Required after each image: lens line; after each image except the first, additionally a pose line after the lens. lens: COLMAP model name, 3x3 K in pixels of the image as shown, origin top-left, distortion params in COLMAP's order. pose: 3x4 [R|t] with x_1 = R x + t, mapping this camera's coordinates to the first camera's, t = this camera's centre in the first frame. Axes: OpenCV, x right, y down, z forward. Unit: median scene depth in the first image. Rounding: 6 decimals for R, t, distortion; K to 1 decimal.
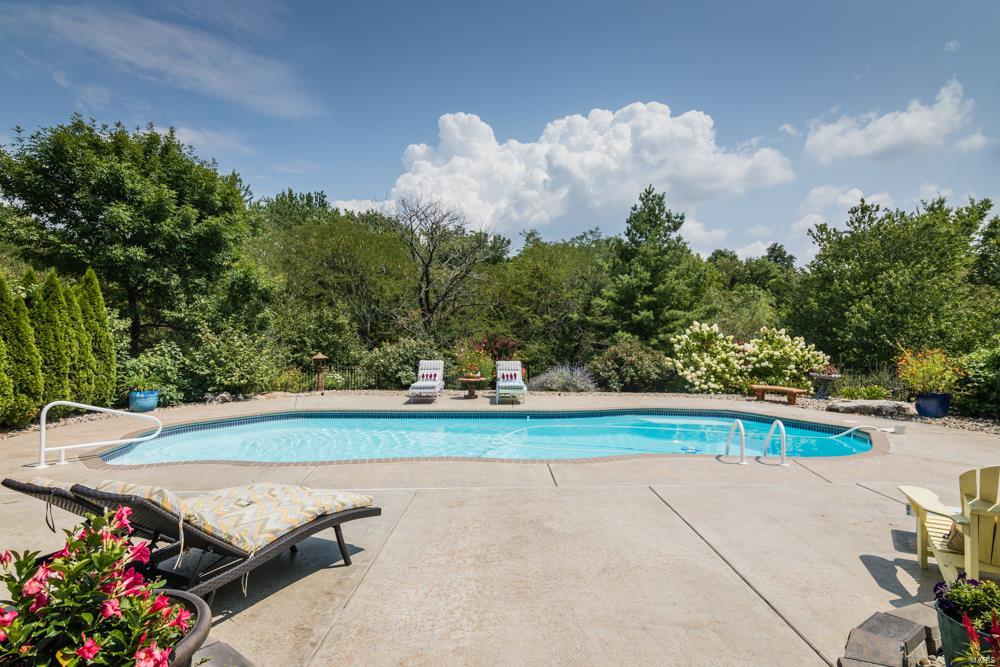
lens RADIAL K [[514.8, 0, 503.9], [0, 514.8, 335.0], [0, 0, 1]] dist [0.004468, 0.001649]
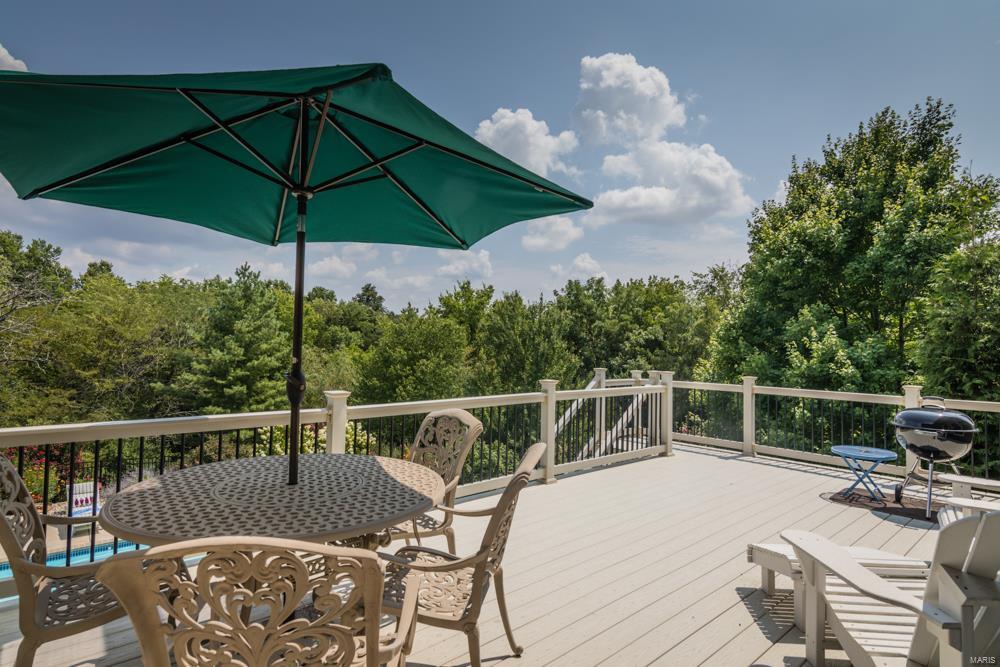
lens RADIAL K [[514.8, 0, 505.1], [0, 514.8, 331.0], [0, 0, 1]] dist [0.004468, 0.001649]
pose [[0.740953, 0.029900, 0.670891, -0.038189], [-0.011059, 0.999416, -0.032327, -0.130902], [-0.671466, 0.016534, 0.740851, -0.176530]]
